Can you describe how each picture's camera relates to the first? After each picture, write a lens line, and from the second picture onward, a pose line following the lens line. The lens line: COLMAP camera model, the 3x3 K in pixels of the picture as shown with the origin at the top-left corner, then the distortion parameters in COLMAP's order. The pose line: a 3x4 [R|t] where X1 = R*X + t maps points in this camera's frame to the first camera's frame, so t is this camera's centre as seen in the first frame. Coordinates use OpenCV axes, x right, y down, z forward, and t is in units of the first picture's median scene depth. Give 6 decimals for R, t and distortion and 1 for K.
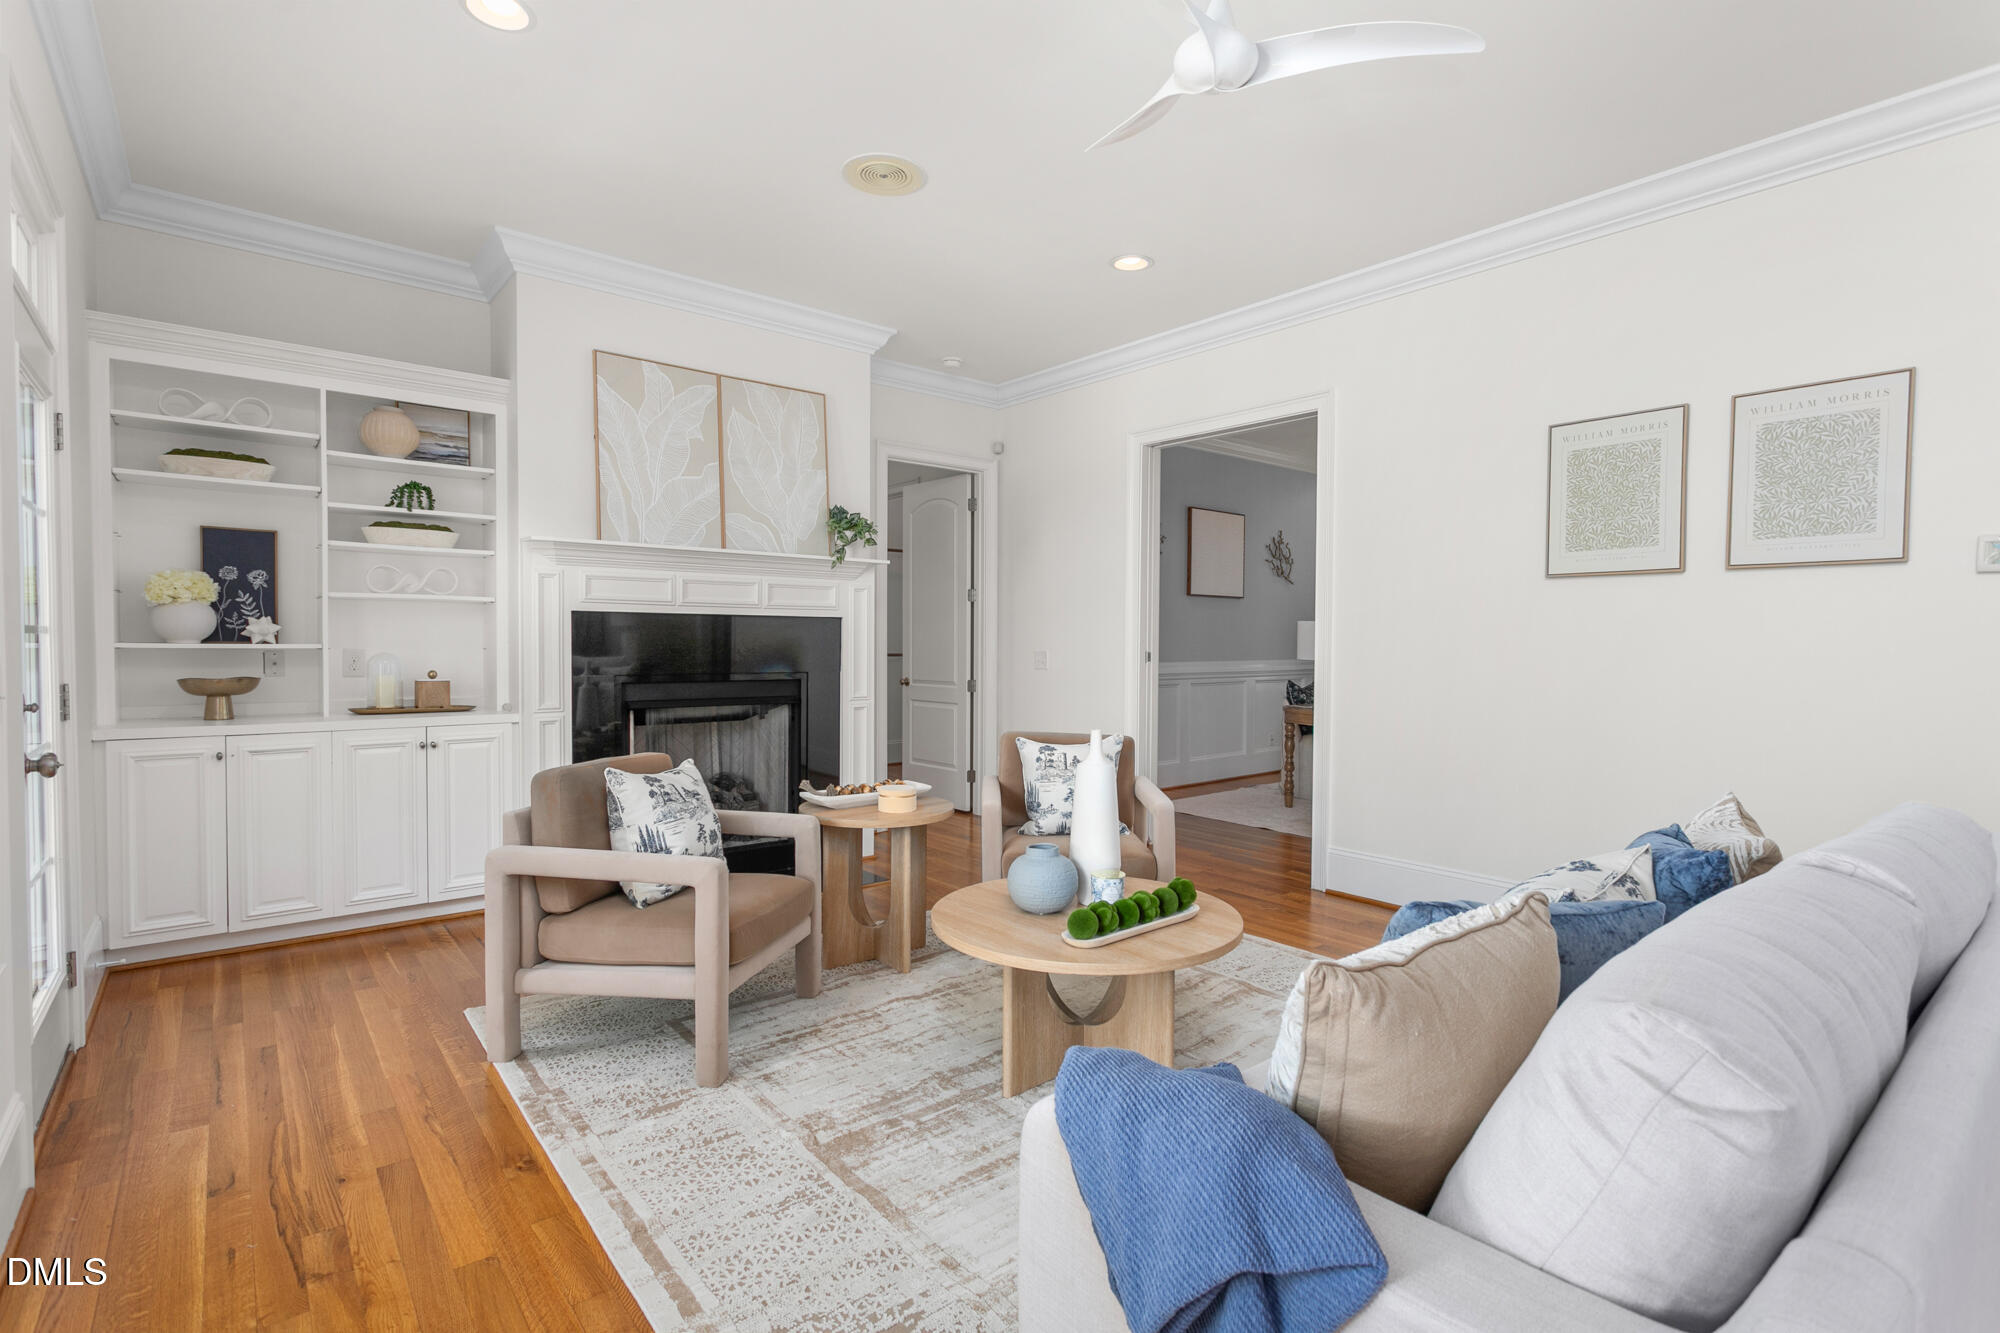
lens RADIAL K [[963.4, 0, 1021.0], [0, 963.4, 669.6], [0, 0, 1]] dist [0.001036, 0.000242]
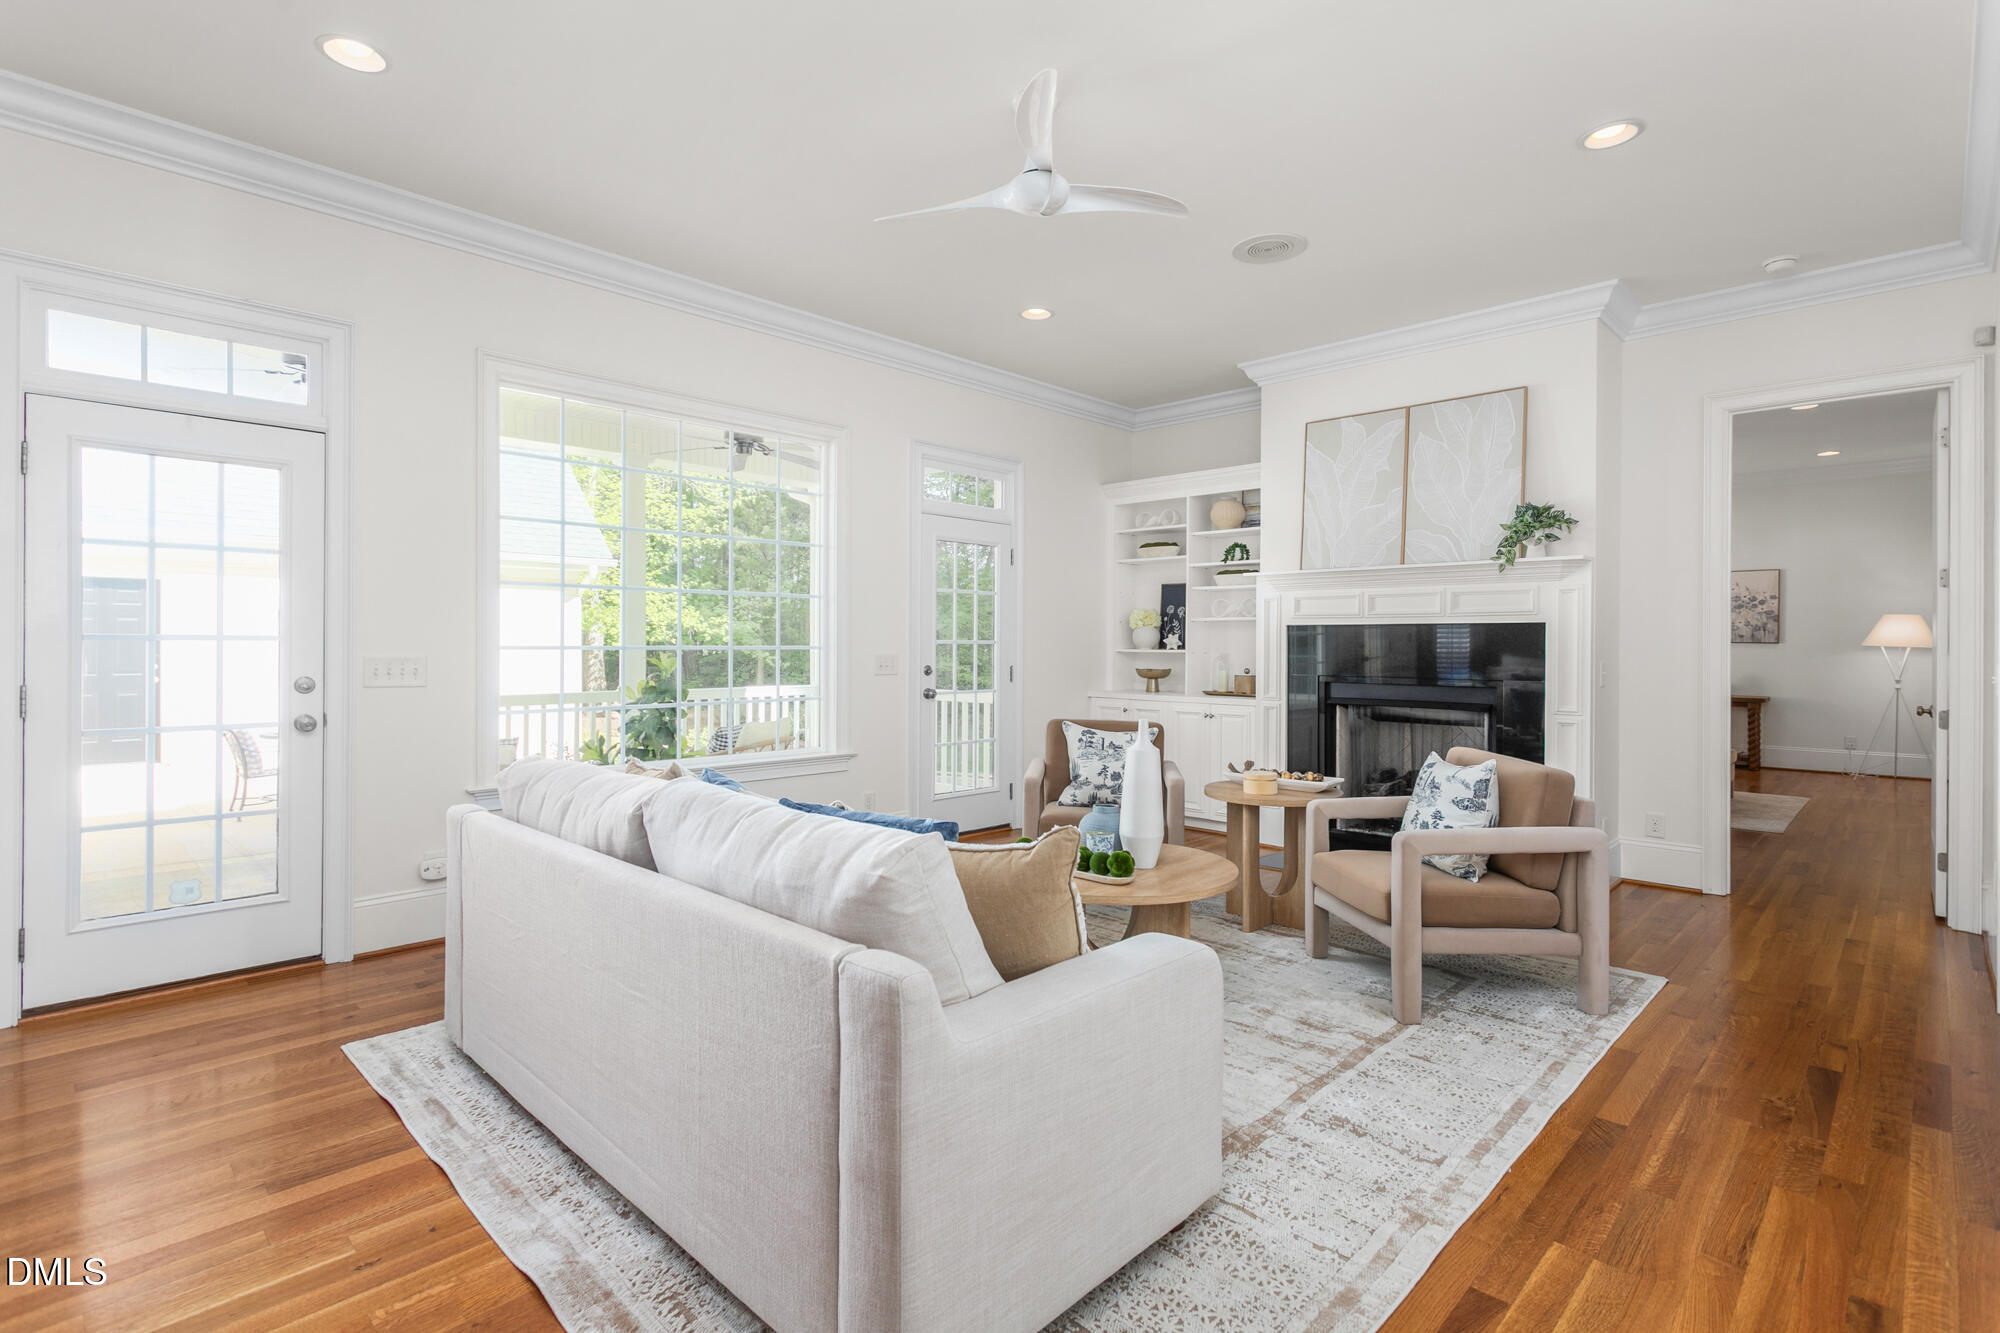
lens RADIAL K [[963.4, 0, 1019.8], [0, 963.4, 652.6], [0, 0, 1]] dist [0.001036, 0.000242]
pose [[0.096639, 0.002620, -0.995316, 0.838715], [-0.030864, 0.999524, -0.000365, -0.012008], [0.994841, 0.030754, 0.096674, 0.522290]]
